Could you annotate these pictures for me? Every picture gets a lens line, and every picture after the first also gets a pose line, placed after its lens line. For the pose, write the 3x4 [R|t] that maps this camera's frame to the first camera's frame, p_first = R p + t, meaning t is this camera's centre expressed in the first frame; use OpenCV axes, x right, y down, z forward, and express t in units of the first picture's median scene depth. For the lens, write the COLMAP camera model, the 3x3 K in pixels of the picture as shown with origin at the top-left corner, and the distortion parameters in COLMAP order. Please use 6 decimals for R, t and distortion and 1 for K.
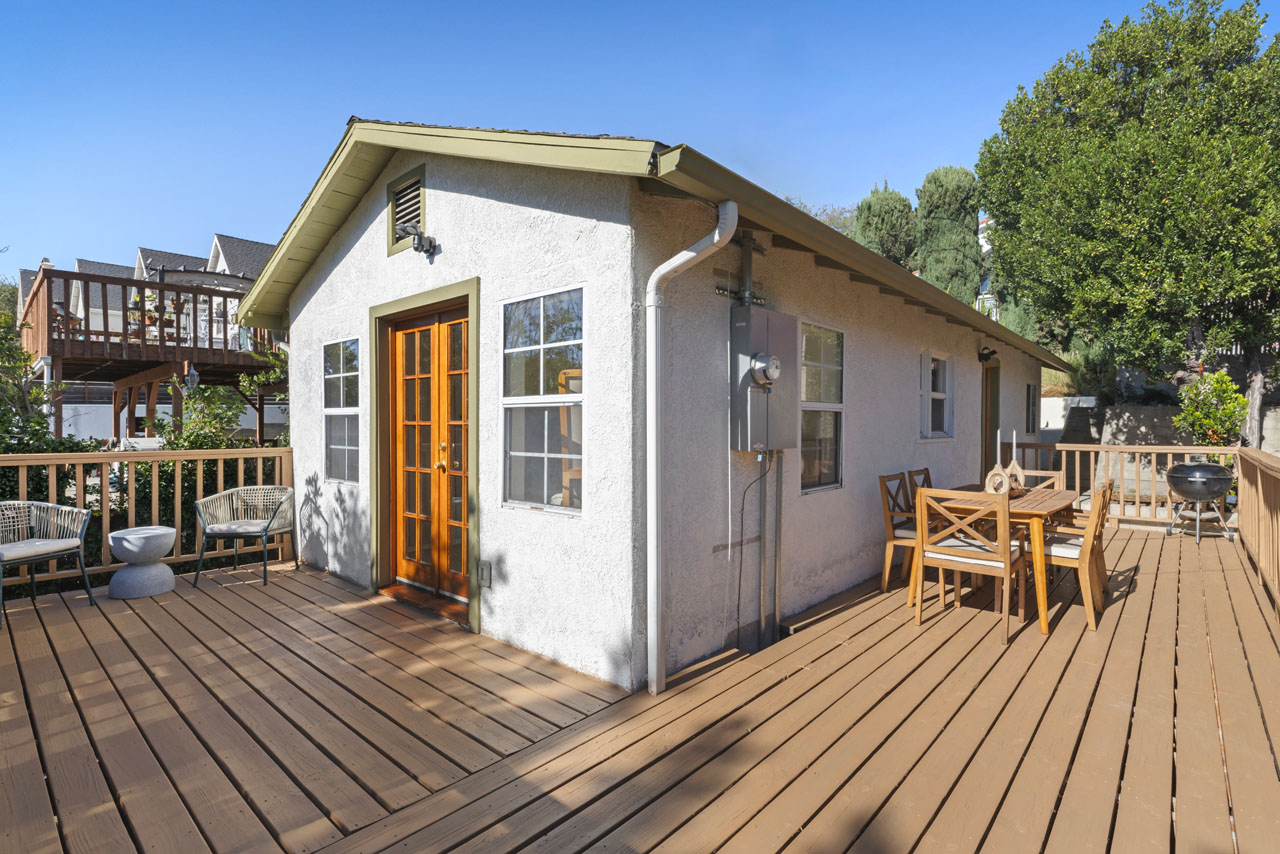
lens RADIAL K [[614.3, 0, 639.4], [0, 614.3, 426.9], [0, 0, 1]] dist [0.016592, 0.000237]
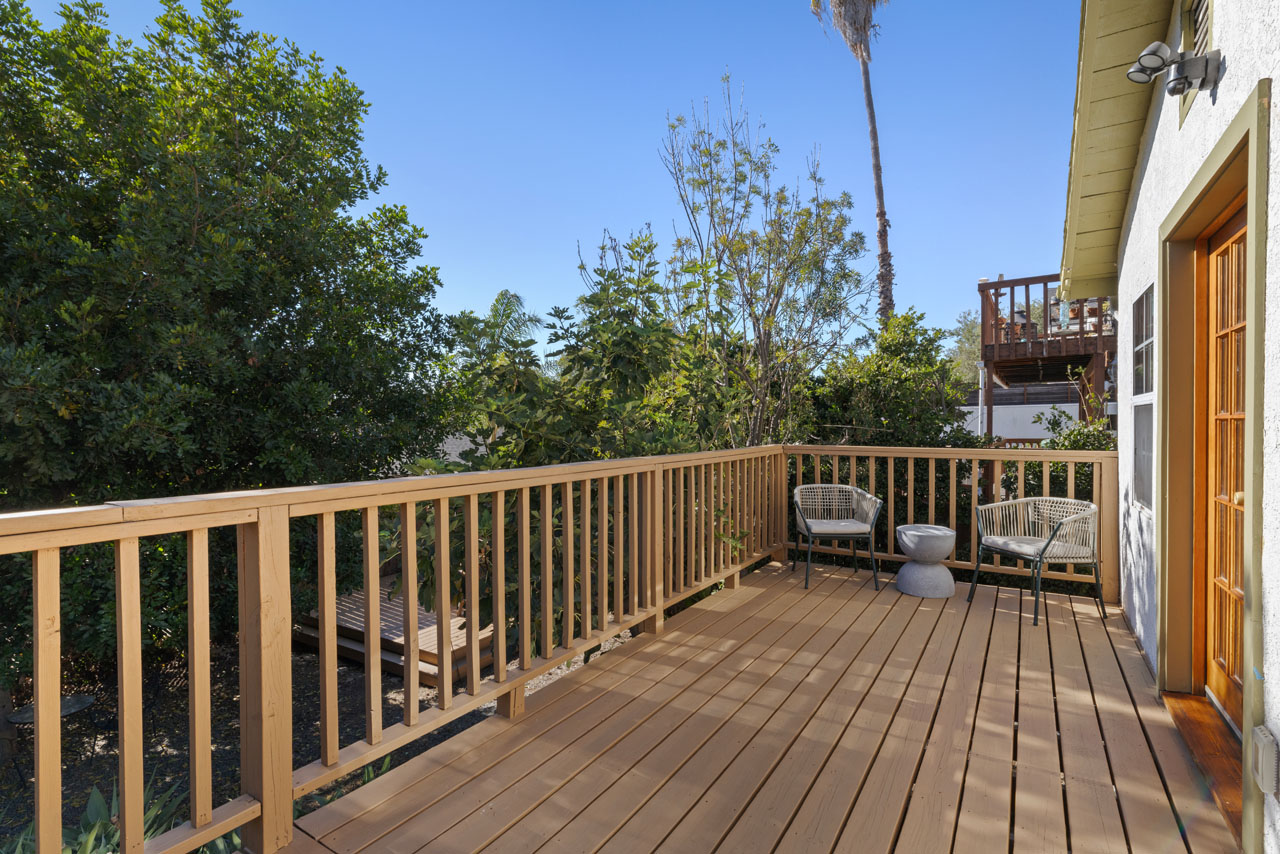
lens RADIAL K [[614.3, 0, 641.9], [0, 614.3, 429.6], [0, 0, 1]] dist [0.016592, 0.000237]
pose [[0.170553, 0.009518, -0.985303, 0.077556], [-0.005972, 0.999945, 0.008625, 0.006423], [0.985330, 0.004414, 0.170600, 0.394803]]
